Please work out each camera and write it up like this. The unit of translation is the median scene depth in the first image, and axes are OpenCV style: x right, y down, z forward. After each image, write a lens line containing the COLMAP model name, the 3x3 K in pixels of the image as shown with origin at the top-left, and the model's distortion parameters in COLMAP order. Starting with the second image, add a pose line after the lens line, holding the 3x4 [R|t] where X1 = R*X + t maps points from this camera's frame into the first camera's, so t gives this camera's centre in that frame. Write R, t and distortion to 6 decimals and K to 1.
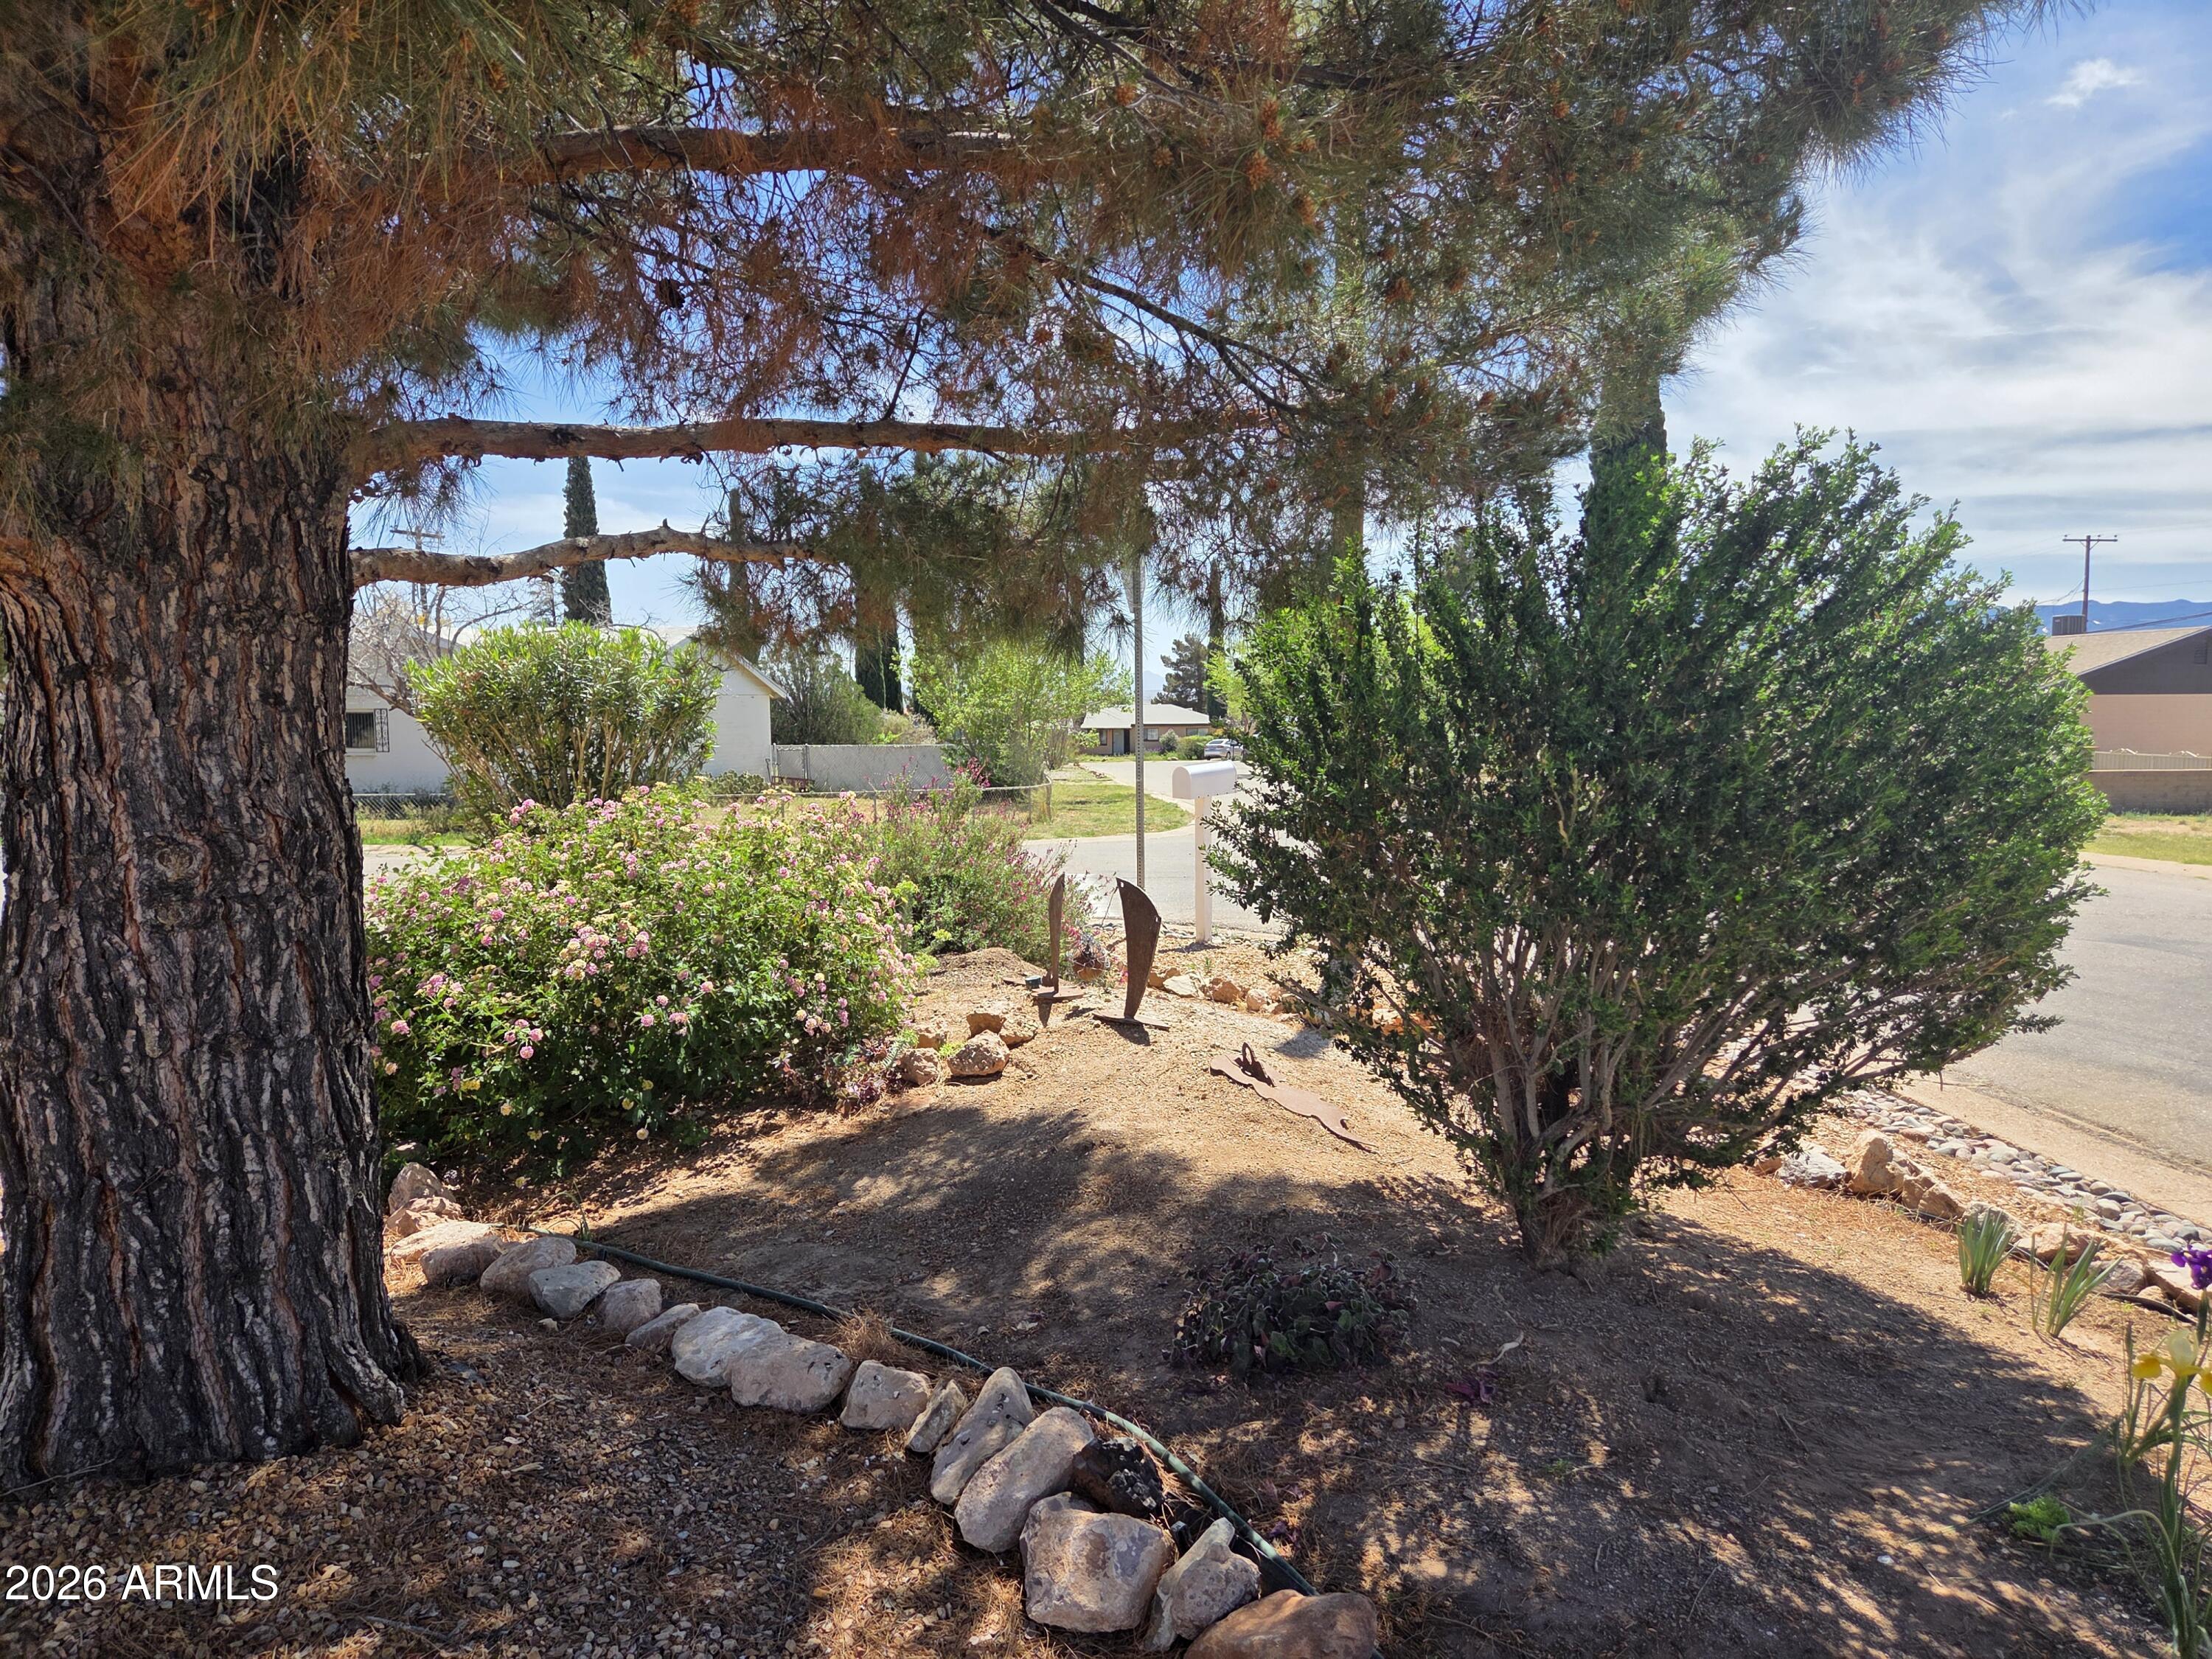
lens RADIAL K [[1483.2, 0, 1119.8], [0, 1483.2, 817.0], [0, 0, 1]] dist [0.094081, -0.087736]
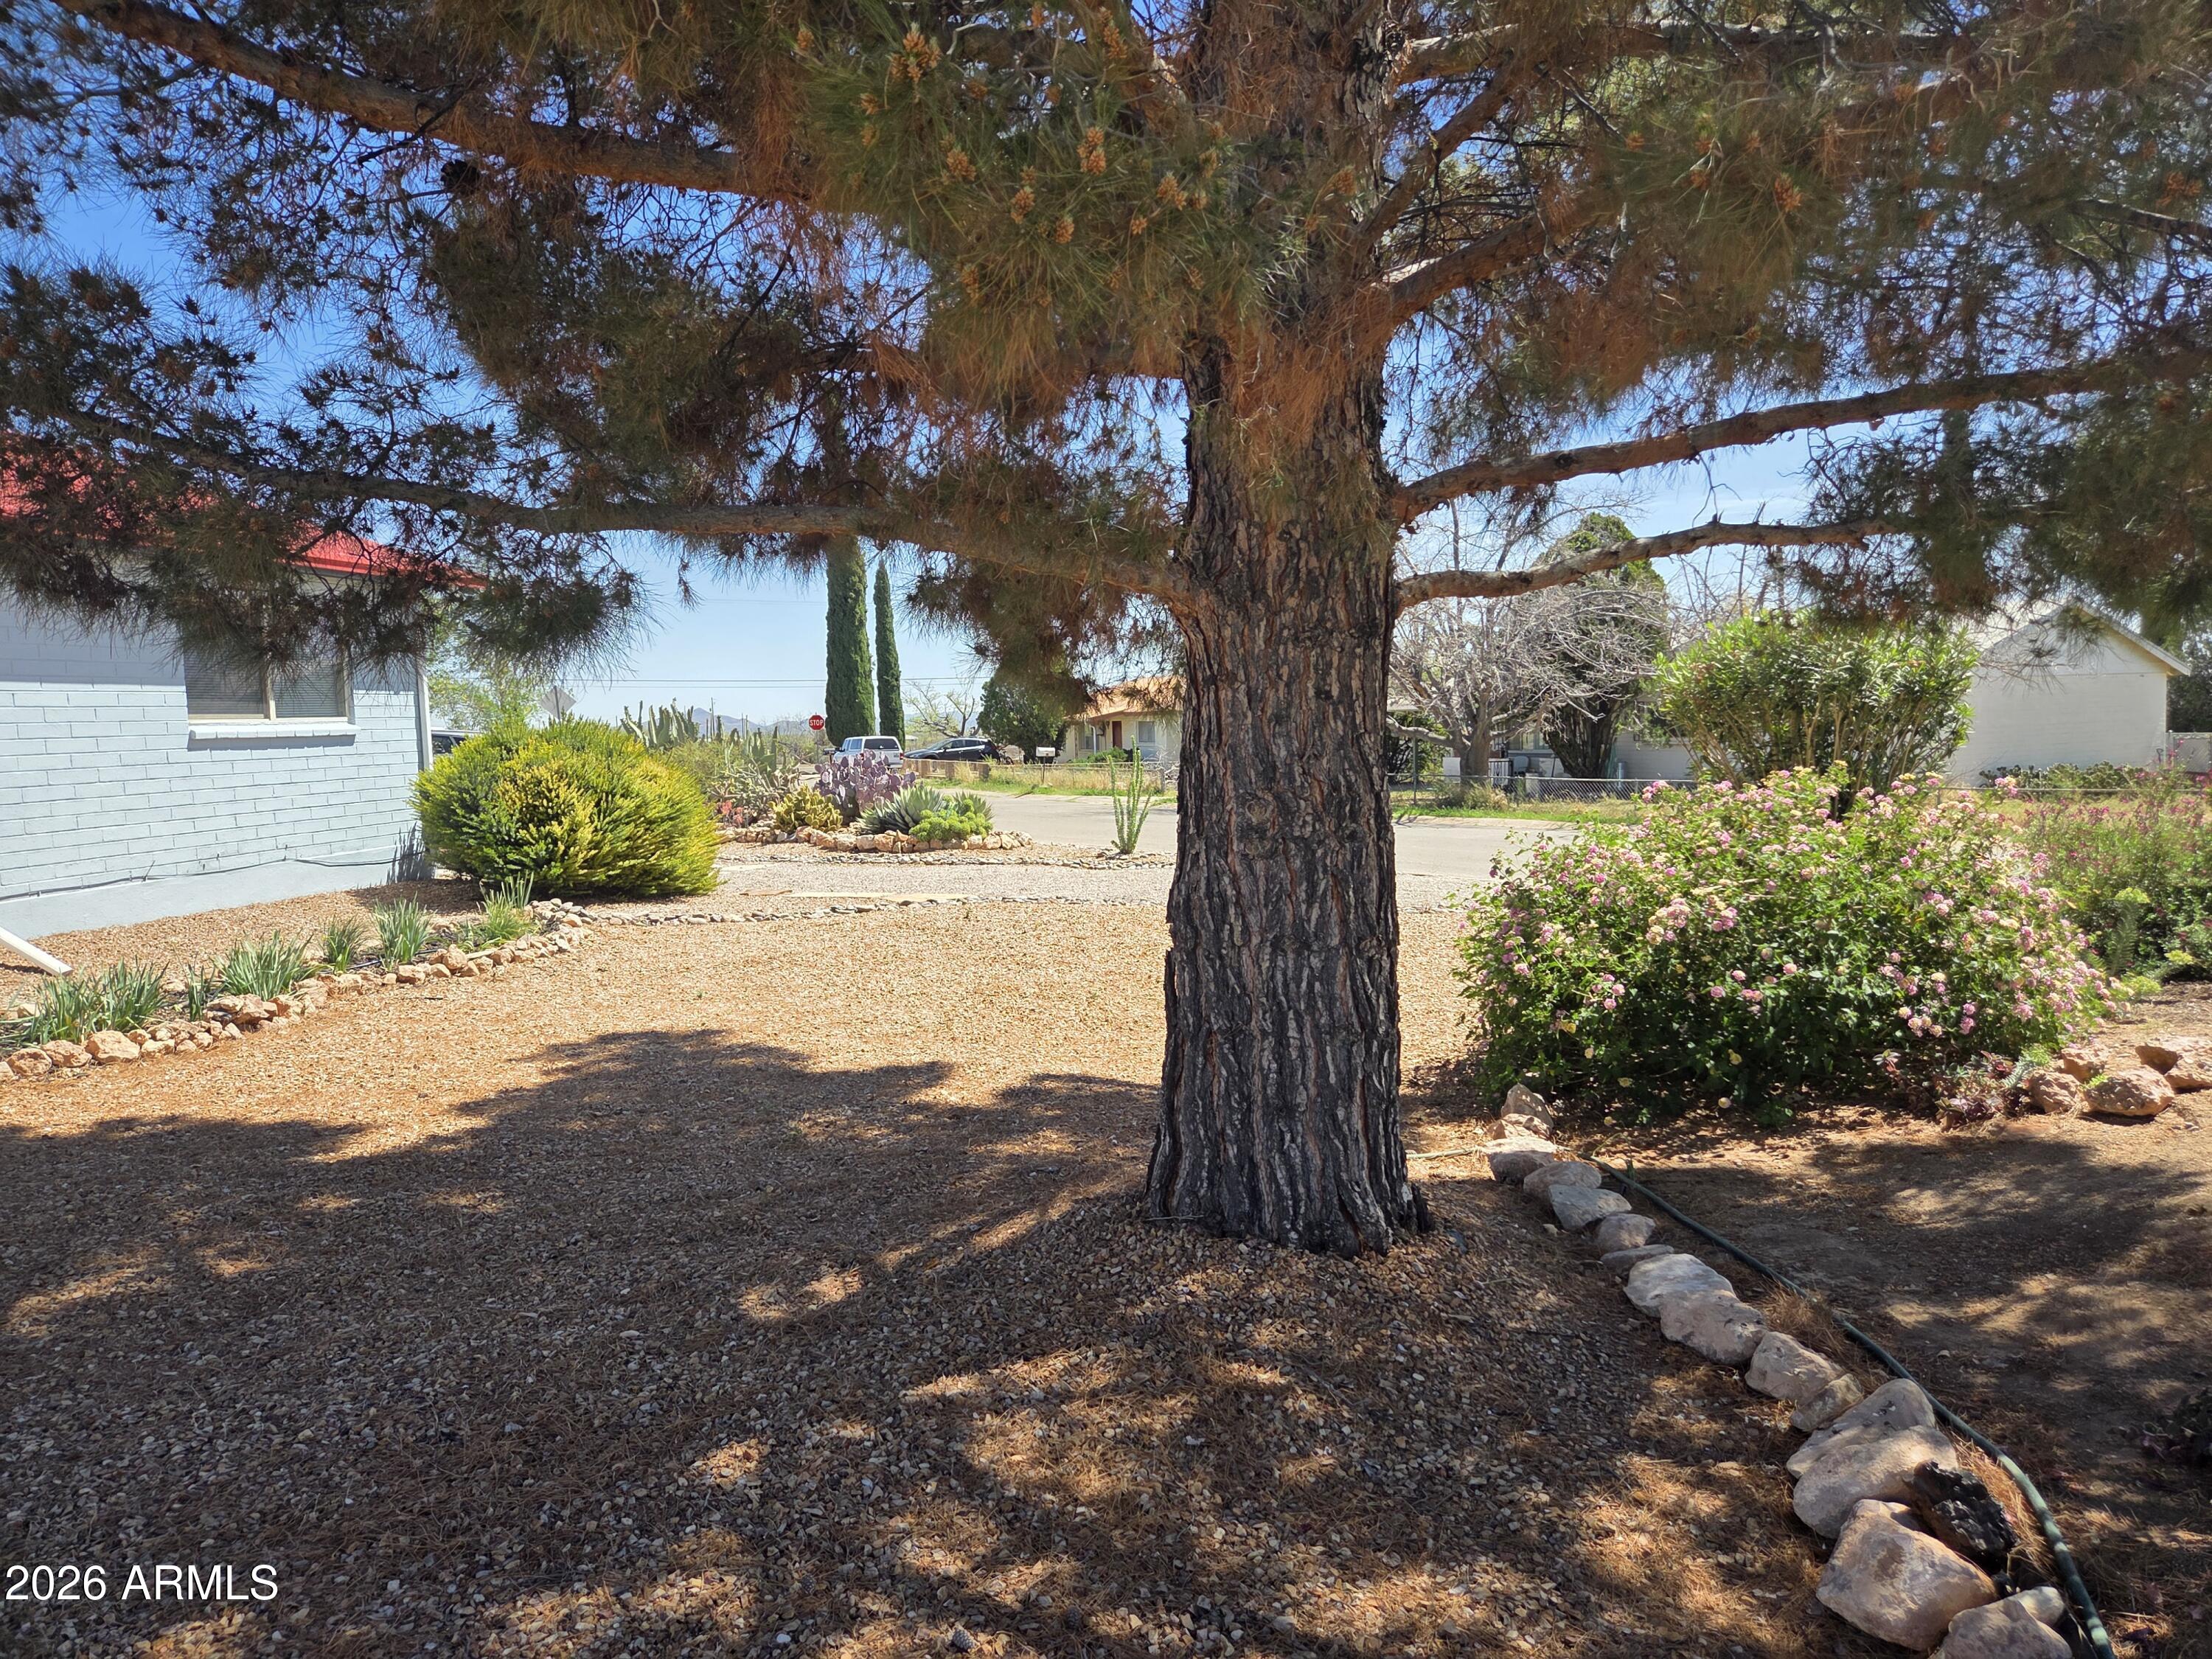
lens RADIAL K [[1483.2, 0, 1119.8], [0, 1483.2, 817.0], [0, 0, 1]] dist [0.094081, -0.087736]
pose [[0.657346, 0.041699, -0.752434, 0.326362], [-0.036513, 0.999058, 0.023468, 0.006723], [0.752704, 0.012047, 0.658249, -0.013639]]
